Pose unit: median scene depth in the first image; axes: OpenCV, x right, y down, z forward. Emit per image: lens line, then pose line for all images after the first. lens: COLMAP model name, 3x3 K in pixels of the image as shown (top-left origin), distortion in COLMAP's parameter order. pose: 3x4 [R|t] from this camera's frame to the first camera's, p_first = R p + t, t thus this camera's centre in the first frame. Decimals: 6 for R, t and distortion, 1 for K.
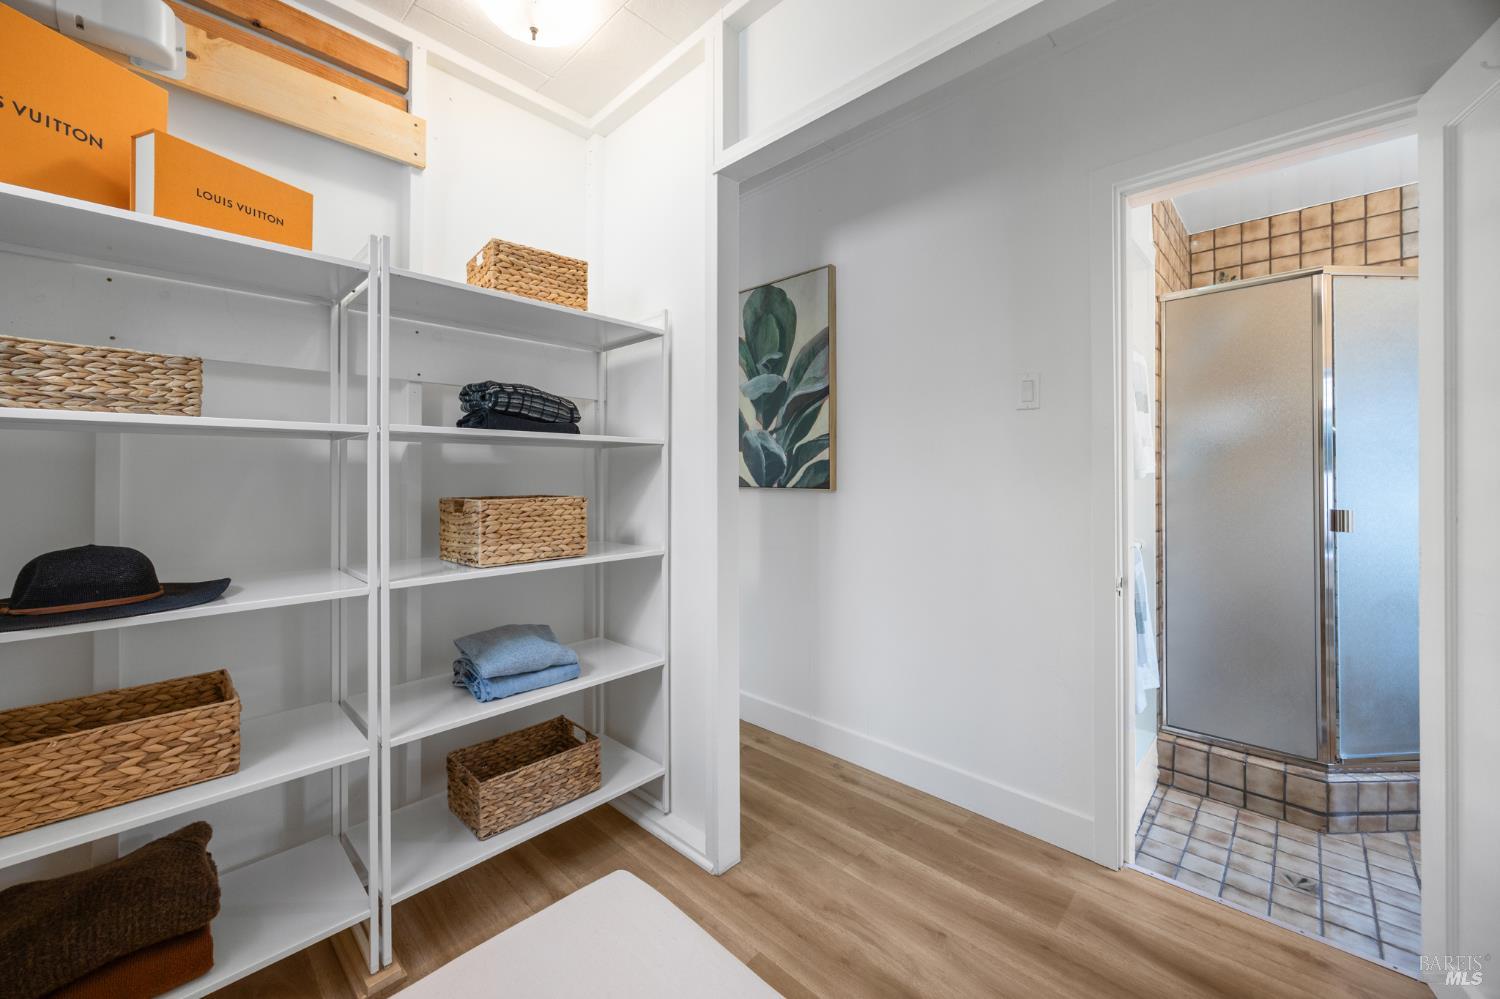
lens RADIAL K [[575.9, 0, 749.1], [0, 575.9, 475.2], [0, 0, 1]] dist [0.000434, -0.000016]
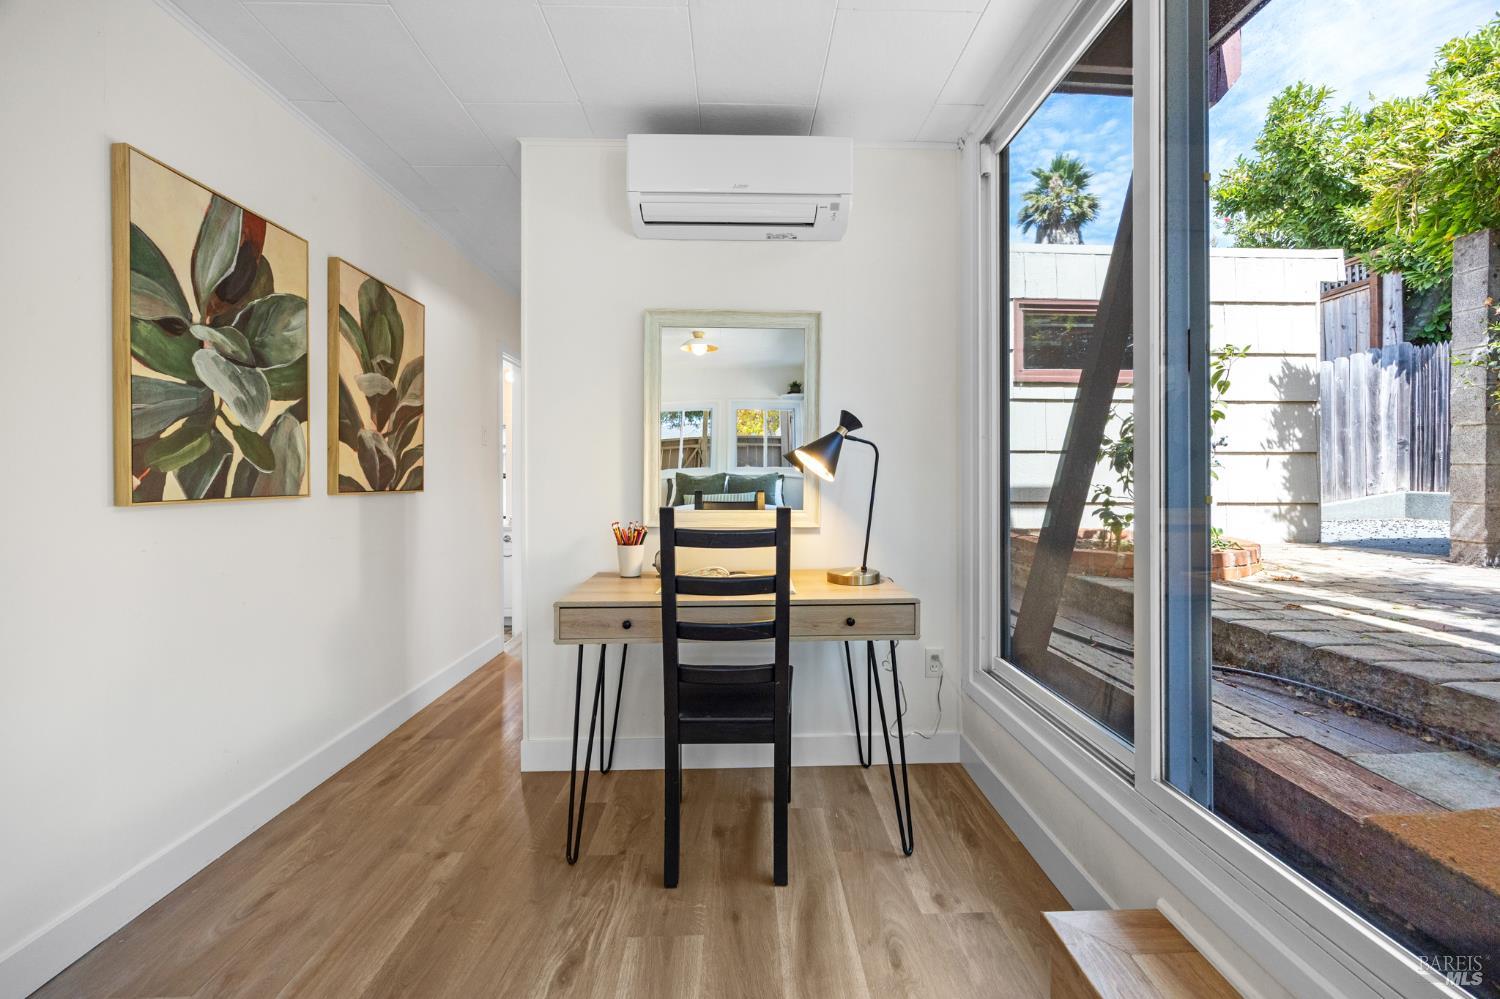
lens RADIAL K [[575.9, 0, 749.1], [0, 575.9, 475.2], [0, 0, 1]] dist [0.000434, -0.000016]
pose [[-0.700886, 0.004200, 0.713261, -1.113650], [0.000002, 0.999983, -0.005886, -0.000470], [-0.713273, -0.004124, -0.700874, 1.257380]]
